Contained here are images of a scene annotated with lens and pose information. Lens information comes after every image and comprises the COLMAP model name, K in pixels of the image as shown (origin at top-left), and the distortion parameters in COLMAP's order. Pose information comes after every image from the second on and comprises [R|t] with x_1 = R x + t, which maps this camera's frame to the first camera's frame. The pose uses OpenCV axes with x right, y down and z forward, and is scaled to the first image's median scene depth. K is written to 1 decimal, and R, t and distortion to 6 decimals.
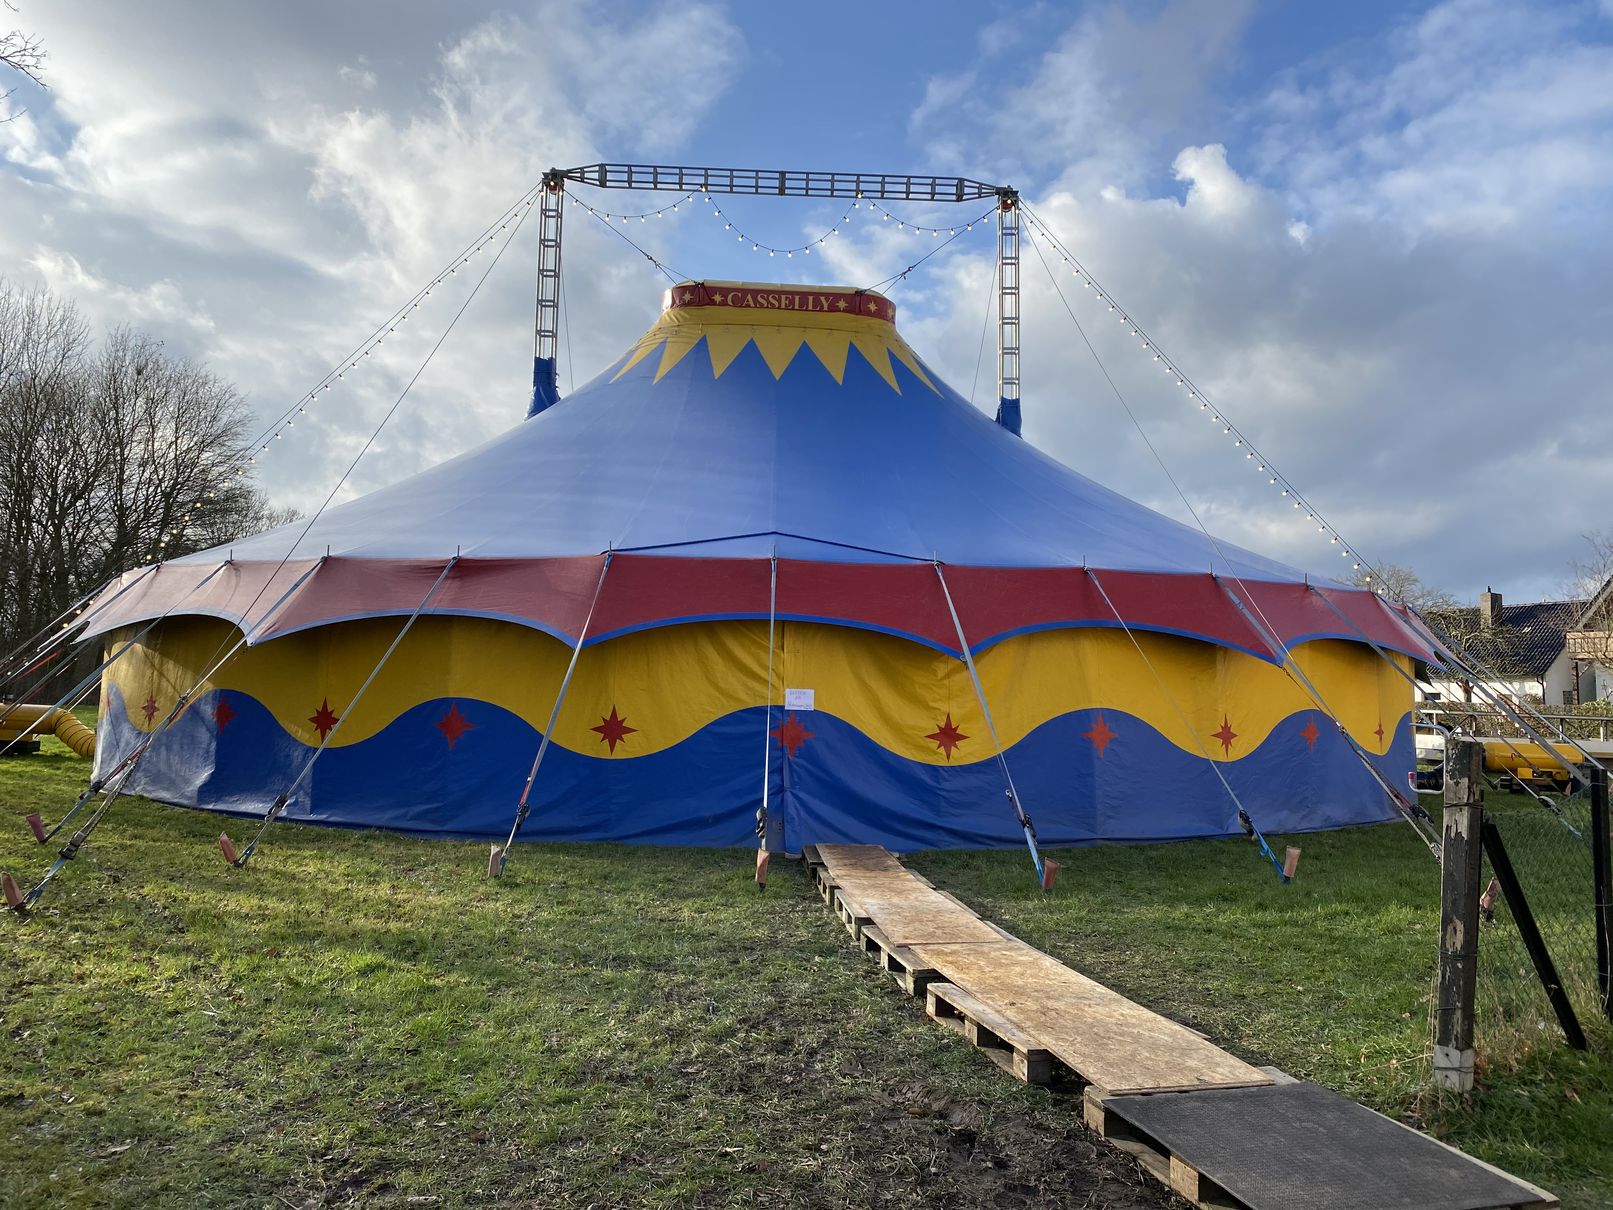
lens RADIAL K [[1222.8, 0, 807.2], [0, 1222.8, 600.5], [0, 0, 1]] dist [-0.004254, -0.000590]
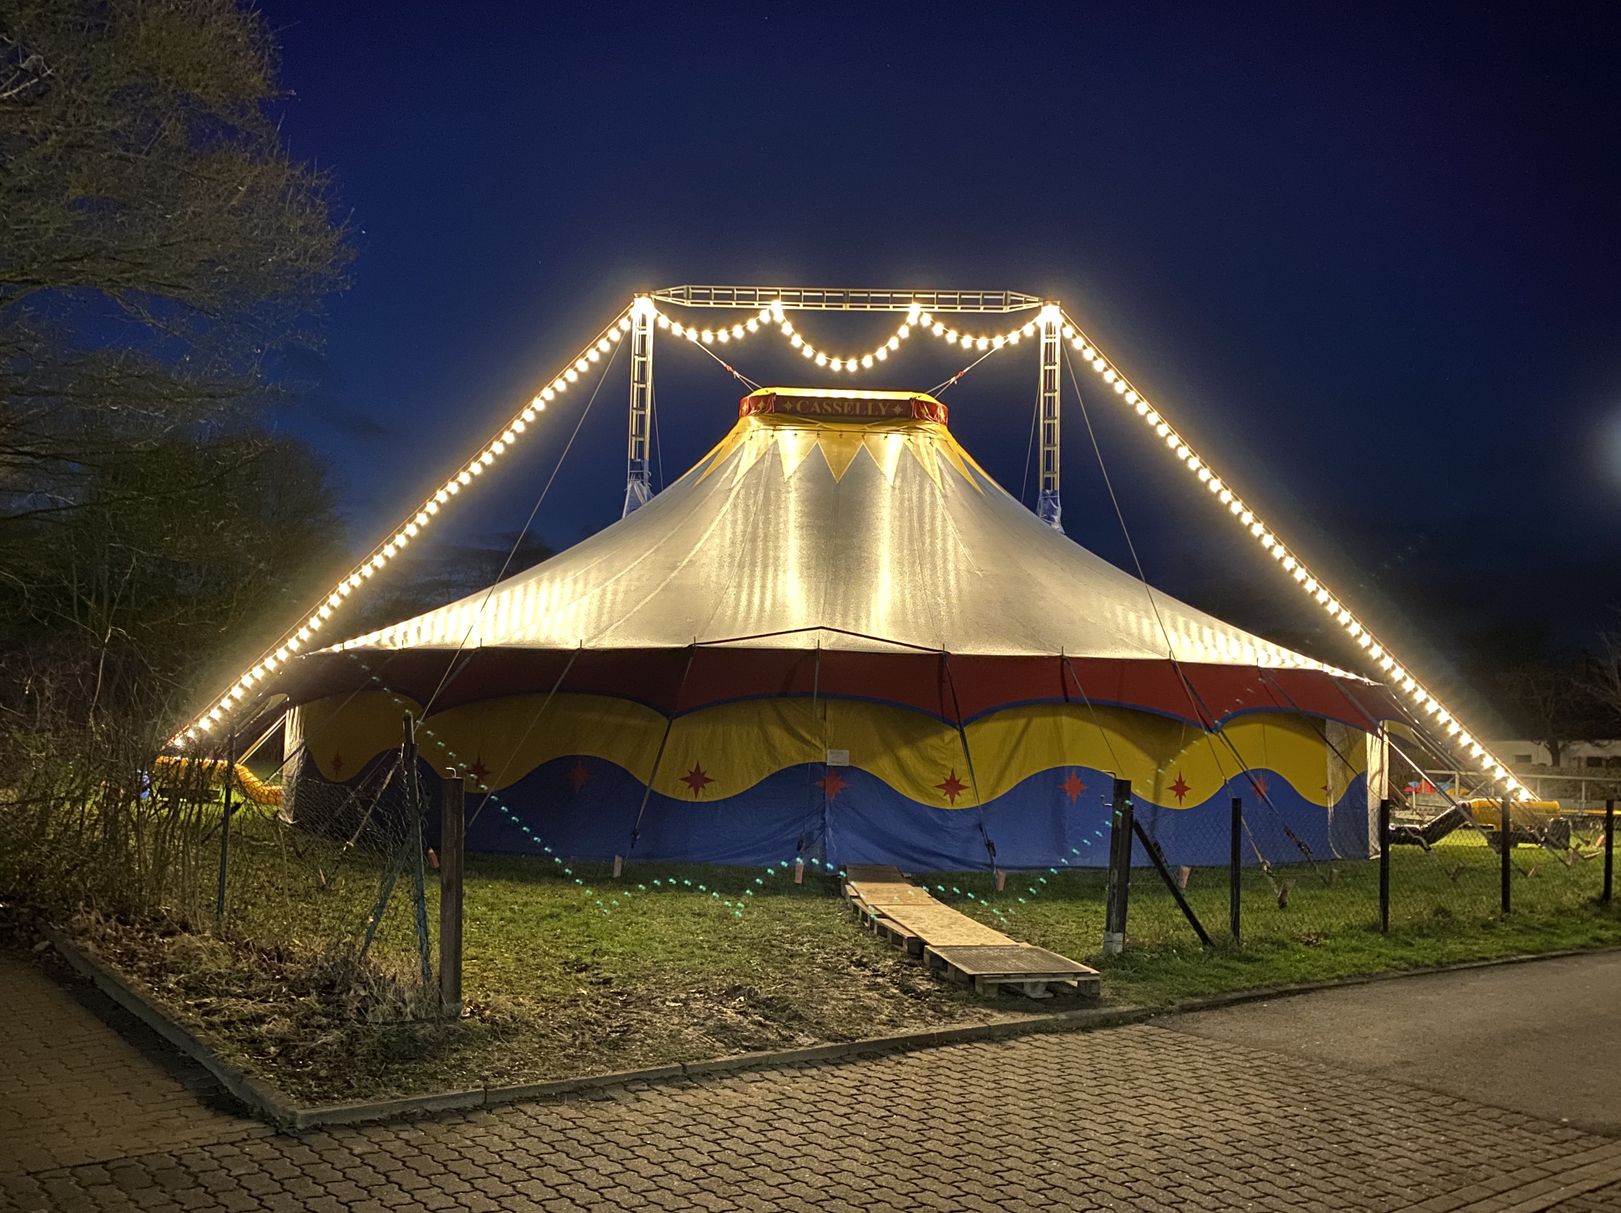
lens RADIAL K [[1228.8, 0, 808.2], [0, 1228.8, 610.6], [0, 0, 1]] dist [-0.004254, -0.000590]
pose [[0.997691, -0.005604, -0.067678, 0.053060], [0.002868, 0.999177, -0.040457, -0.024251], [0.067849, 0.040170, 0.996887, -0.330046]]
